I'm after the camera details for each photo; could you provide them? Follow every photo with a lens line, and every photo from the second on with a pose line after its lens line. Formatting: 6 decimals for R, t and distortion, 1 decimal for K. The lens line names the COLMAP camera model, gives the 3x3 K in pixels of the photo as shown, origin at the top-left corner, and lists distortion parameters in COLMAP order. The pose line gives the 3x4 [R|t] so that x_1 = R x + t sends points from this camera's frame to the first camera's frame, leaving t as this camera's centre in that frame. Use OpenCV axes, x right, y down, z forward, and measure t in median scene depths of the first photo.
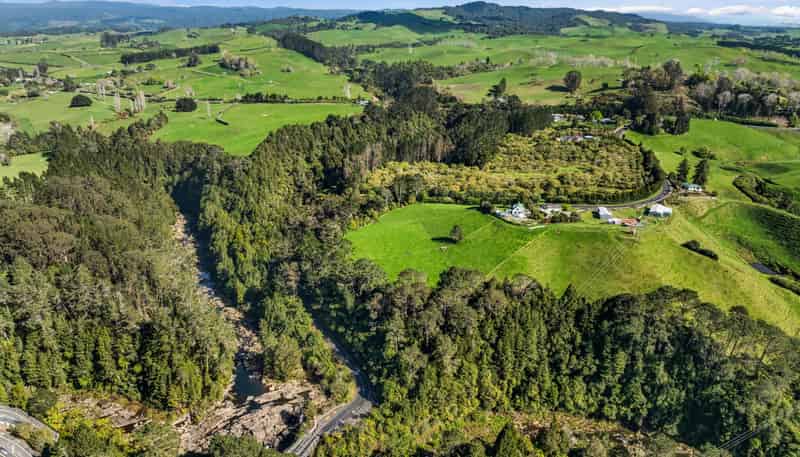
lens RADIAL K [[568.0, 0, 400.0], [0, 568.0, 228.5], [0, 0, 1]] dist [-0.034314, -0.003950]
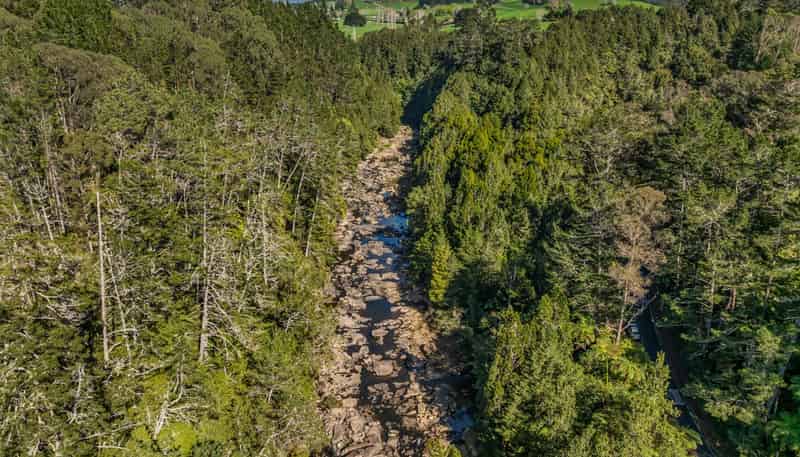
lens RADIAL K [[568.0, 0, 400.0], [0, 568.0, 228.5], [0, 0, 1]] dist [-0.034314, -0.003950]
pose [[0.872405, 0.166722, -0.459470, -0.144746], [-0.162284, 0.985504, 0.049465, 0.070465], [0.461056, 0.031412, 0.886815, 0.650665]]
